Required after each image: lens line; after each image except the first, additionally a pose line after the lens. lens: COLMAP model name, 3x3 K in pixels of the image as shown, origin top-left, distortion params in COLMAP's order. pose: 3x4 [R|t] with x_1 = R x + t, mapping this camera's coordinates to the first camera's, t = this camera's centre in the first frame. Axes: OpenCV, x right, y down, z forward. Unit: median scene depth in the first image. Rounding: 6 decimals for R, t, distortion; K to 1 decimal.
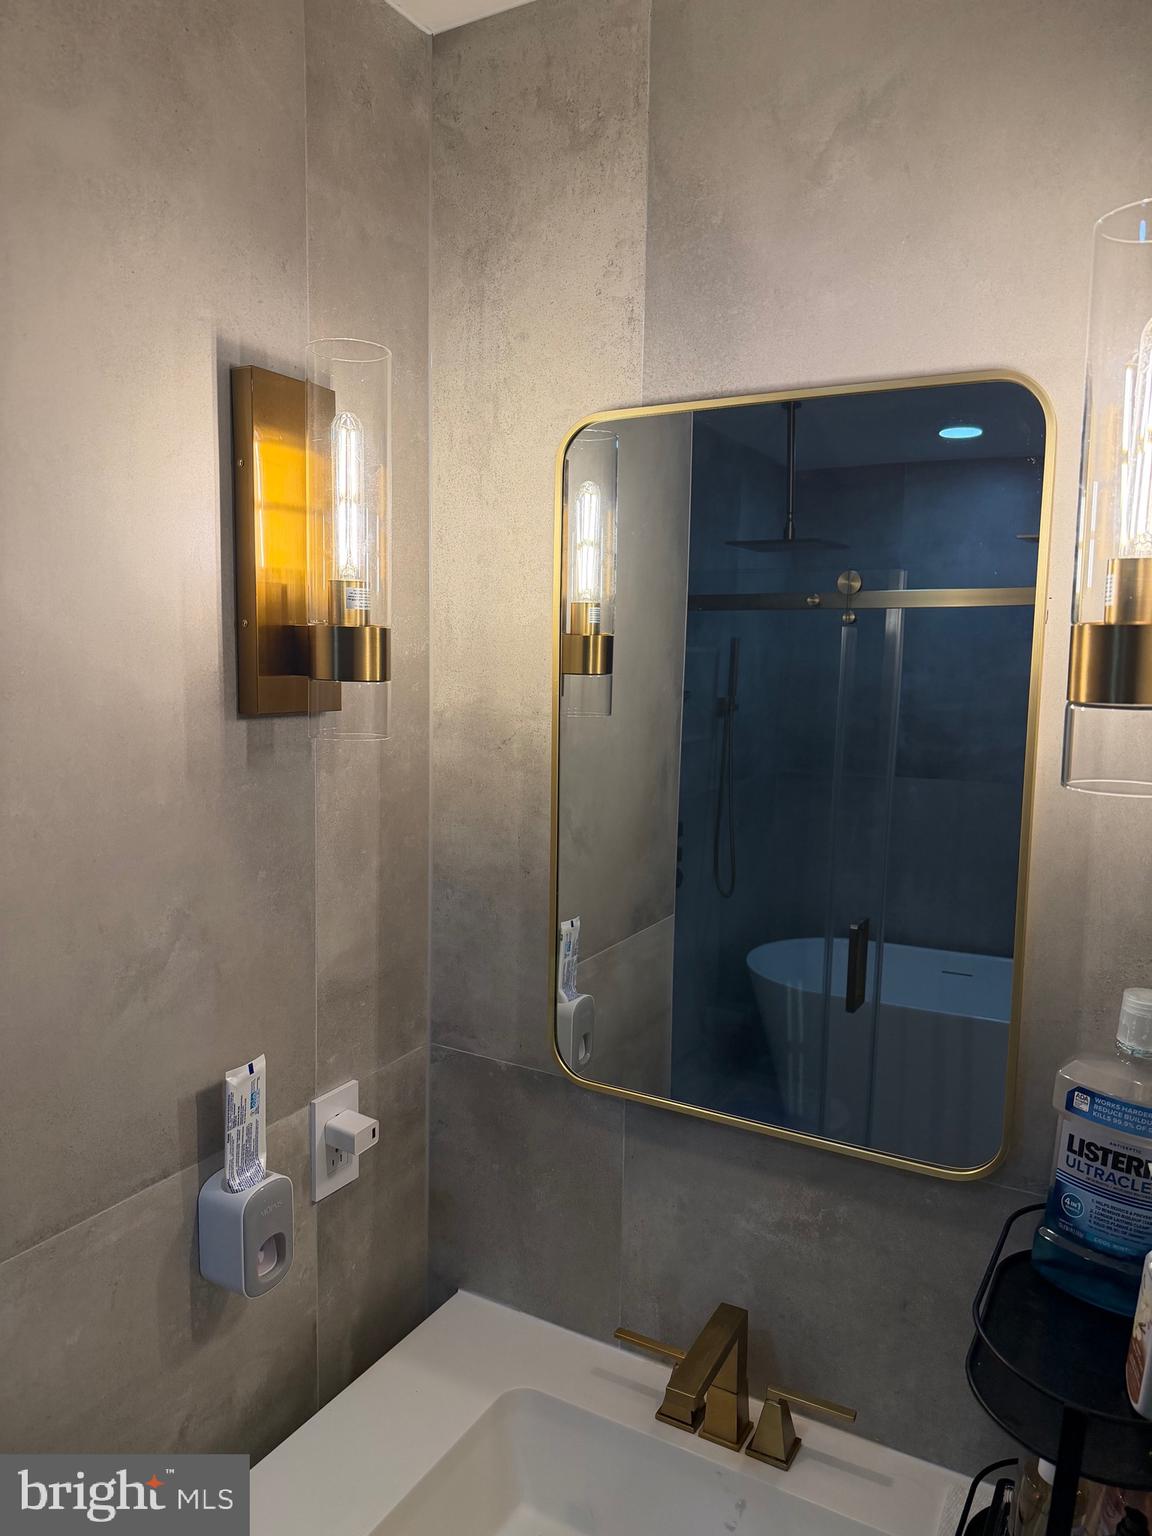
lens RADIAL K [[1094.2, 0, 568.4], [0, 1094.2, 769.6], [0, 0, 1]] dist [0.080338, -0.103668]
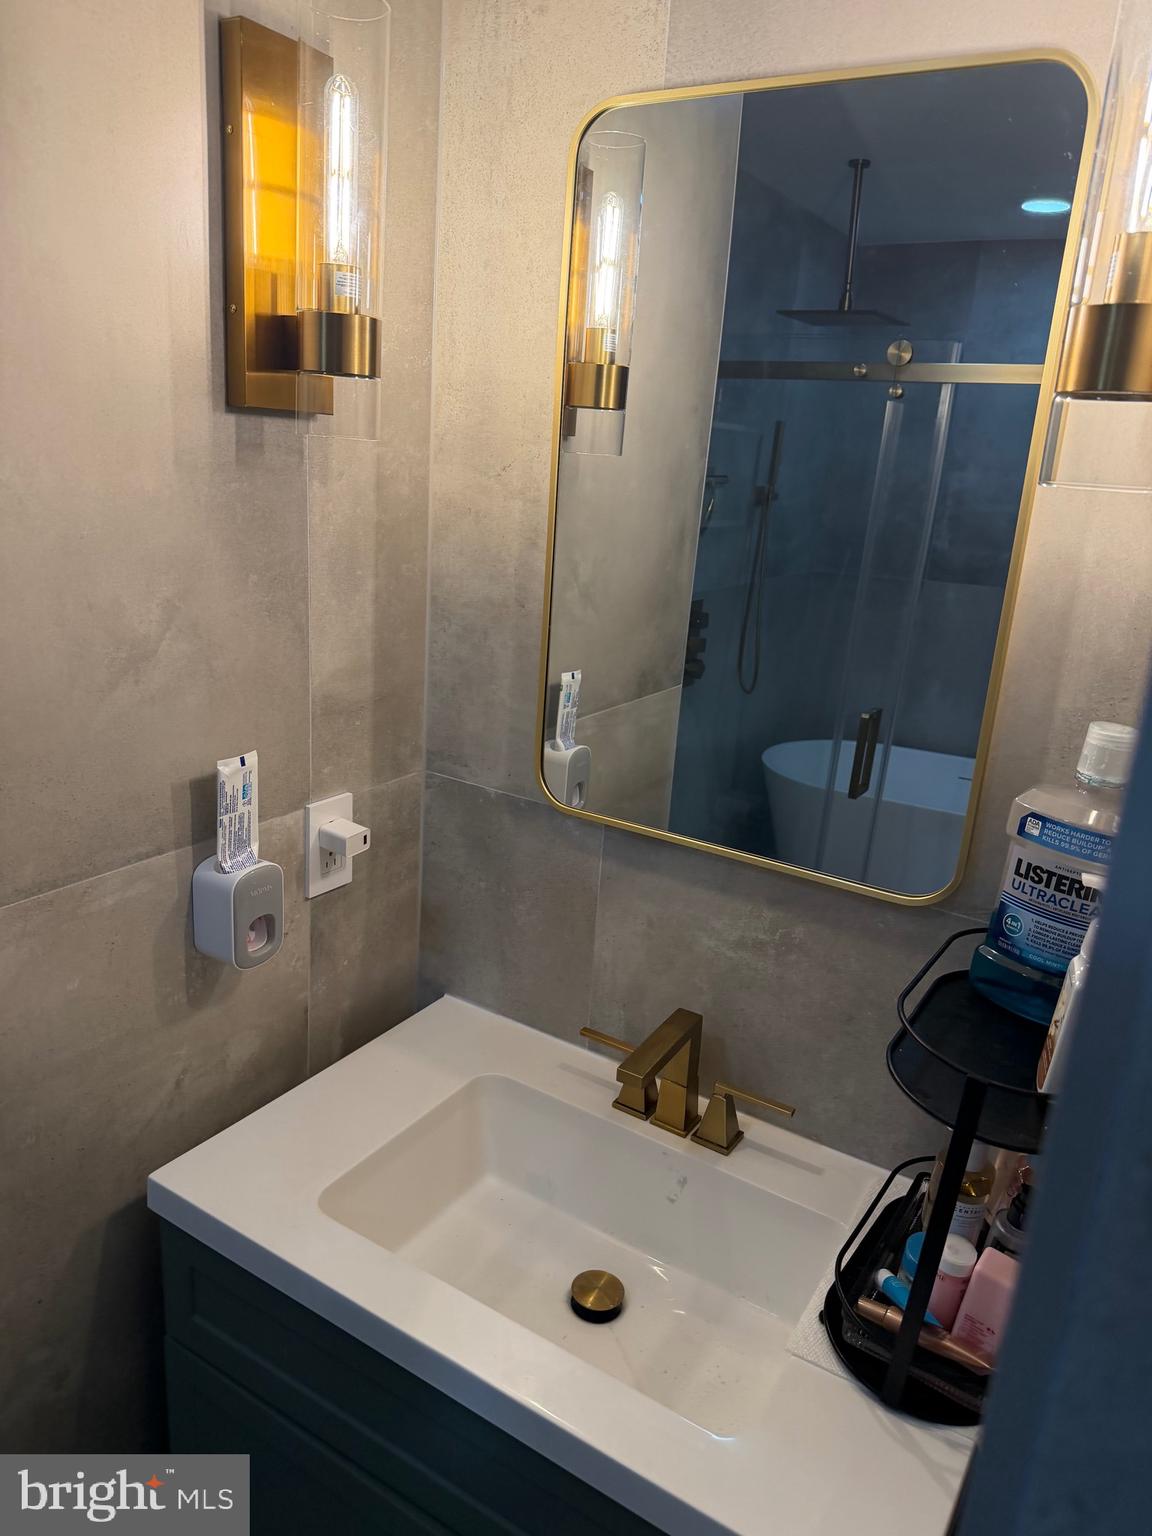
lens RADIAL K [[1094.2, 0, 571.9], [0, 1094.2, 771.4], [0, 0, 1]] dist [0.080338, -0.103668]
pose [[0.997717, 0.059277, -0.032358, 0.055178], [-0.053122, 0.984705, 0.165932, 0.083989], [0.041699, -0.163834, 0.985606, -0.015115]]
